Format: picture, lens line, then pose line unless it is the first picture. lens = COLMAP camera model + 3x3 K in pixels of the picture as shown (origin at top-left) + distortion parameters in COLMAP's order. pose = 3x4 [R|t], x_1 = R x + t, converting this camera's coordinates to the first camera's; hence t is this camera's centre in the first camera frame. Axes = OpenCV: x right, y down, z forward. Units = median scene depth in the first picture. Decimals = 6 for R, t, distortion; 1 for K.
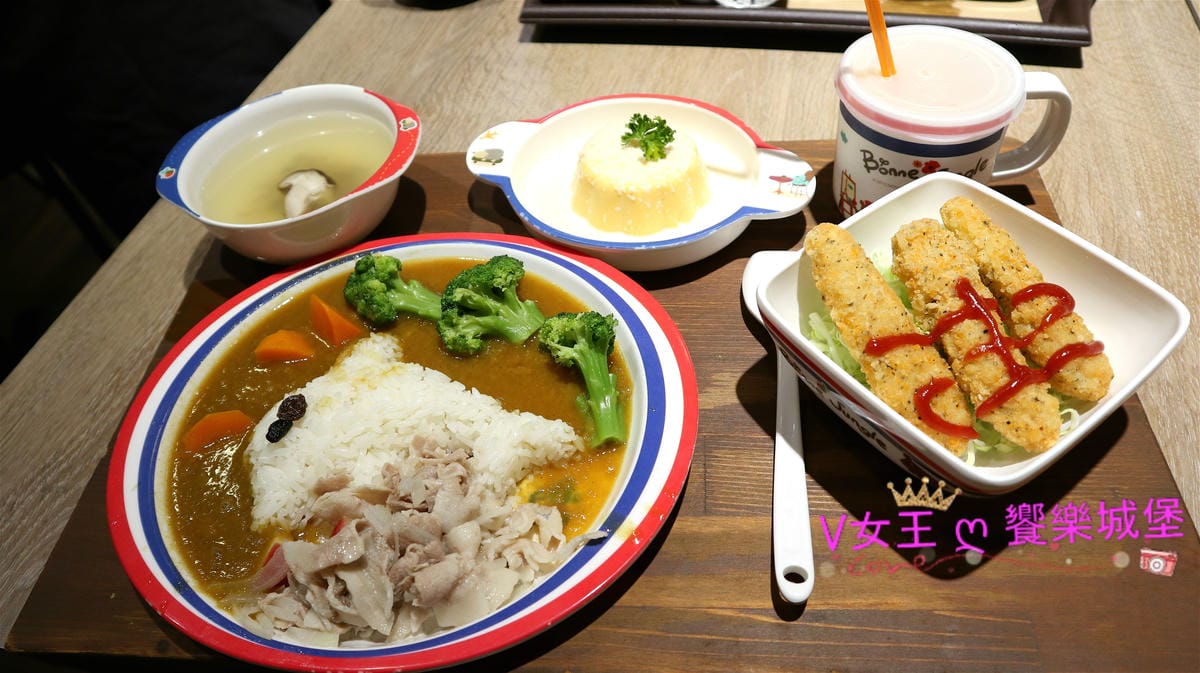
lens RADIAL K [[1008.3, 0, 600.0], [0, 1008.3, 336.5], [0, 0, 1]] dist [0.003411, 0.007370]
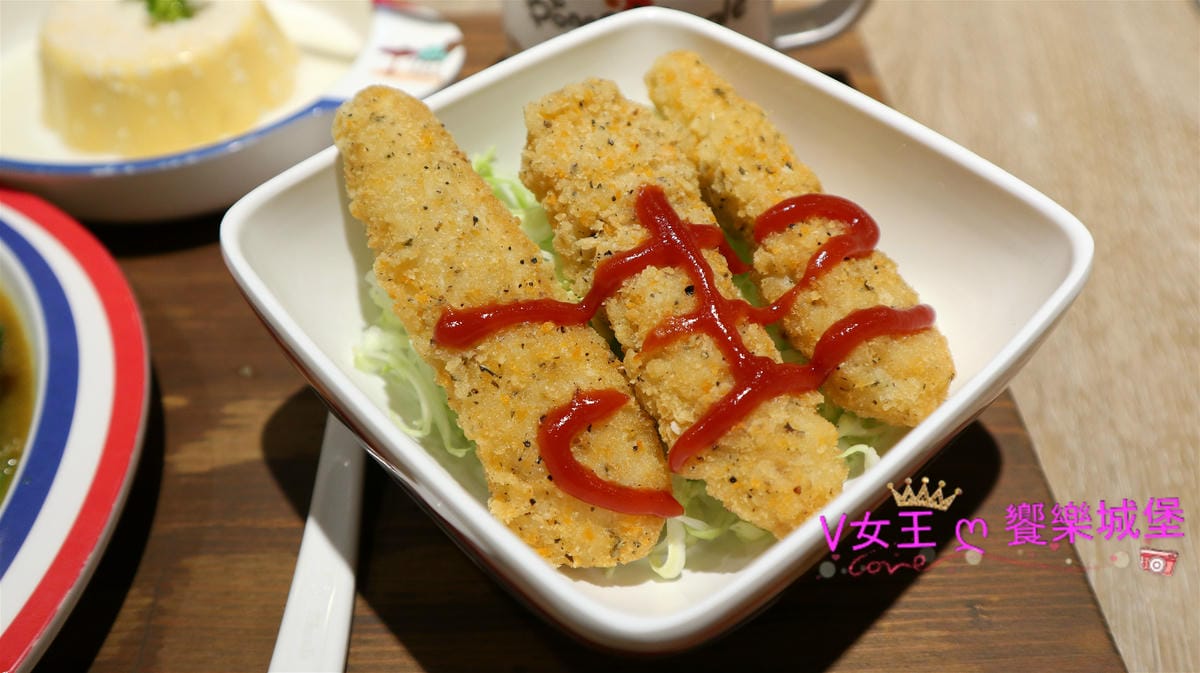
lens RADIAL K [[1118.1, 0, 600.0], [0, 1118.1, 336.5], [0, 0, 1]] dist [-0.011960, -0.006236]
pose [[0.997525, -0.032779, 0.062205, 0.299971], [0.035241, 0.998621, -0.038909, 0.035503], [-0.060844, 0.041004, 0.997305, 0.463900]]
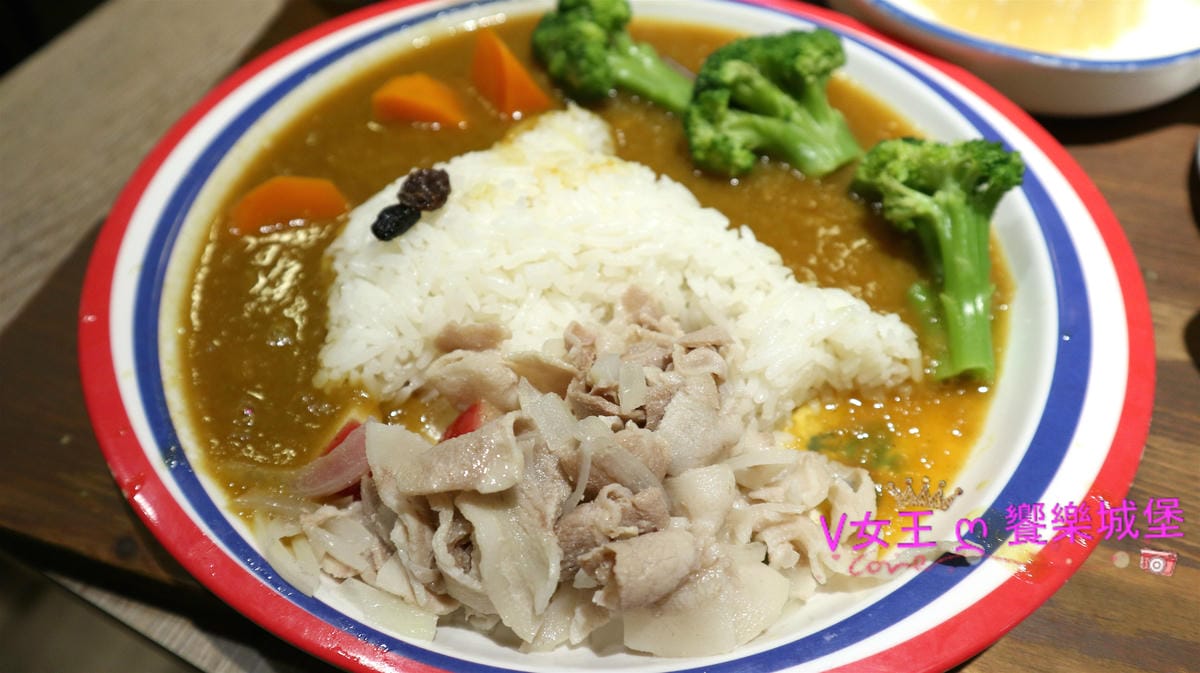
lens RADIAL K [[993.4, 0, 600.0], [0, 993.4, 336.5], [0, 0, 1]] dist [-0.011593, -0.000642]
pose [[0.973745, 0.222530, -0.047965, -0.173356], [-0.218295, 0.972560, 0.080466, 0.088342], [0.064555, -0.067882, 0.995603, 0.472627]]
